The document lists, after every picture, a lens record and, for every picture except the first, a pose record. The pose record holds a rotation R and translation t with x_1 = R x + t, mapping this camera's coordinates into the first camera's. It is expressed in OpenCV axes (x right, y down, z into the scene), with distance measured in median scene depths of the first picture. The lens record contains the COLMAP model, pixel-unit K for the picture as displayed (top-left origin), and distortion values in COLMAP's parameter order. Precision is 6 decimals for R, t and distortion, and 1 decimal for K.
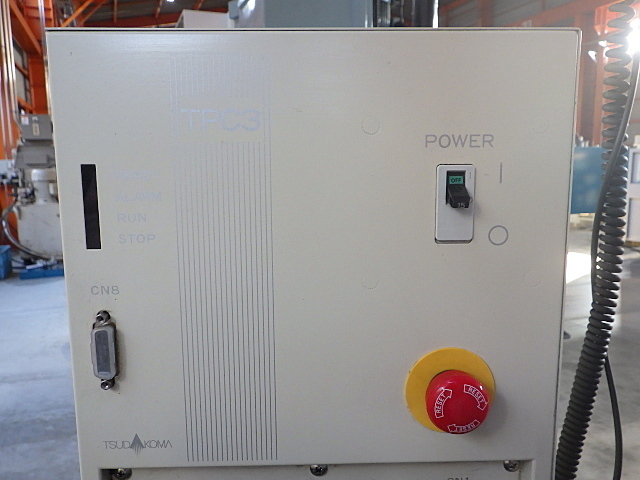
lens RADIAL K [[525.7, 0, 320.0], [0, 525.7, 240.0], [0, 0, 1]] dist [-0.006537, 0.005878]
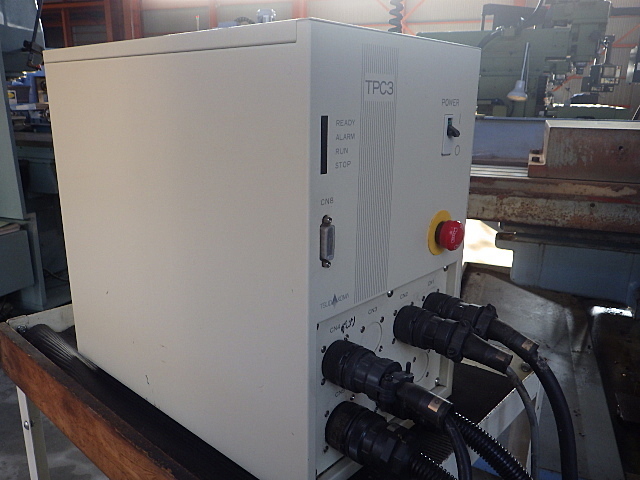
lens RADIAL K [[525.7, 0, 320.0], [0, 525.7, 240.0], [0, 0, 1]] dist [-0.006537, 0.005878]
pose [[0.681626, -0.173974, 0.710717, -1.503725], [0.088141, 0.983772, 0.156280, -0.031193], [-0.726373, -0.043881, 0.685899, -0.016214]]
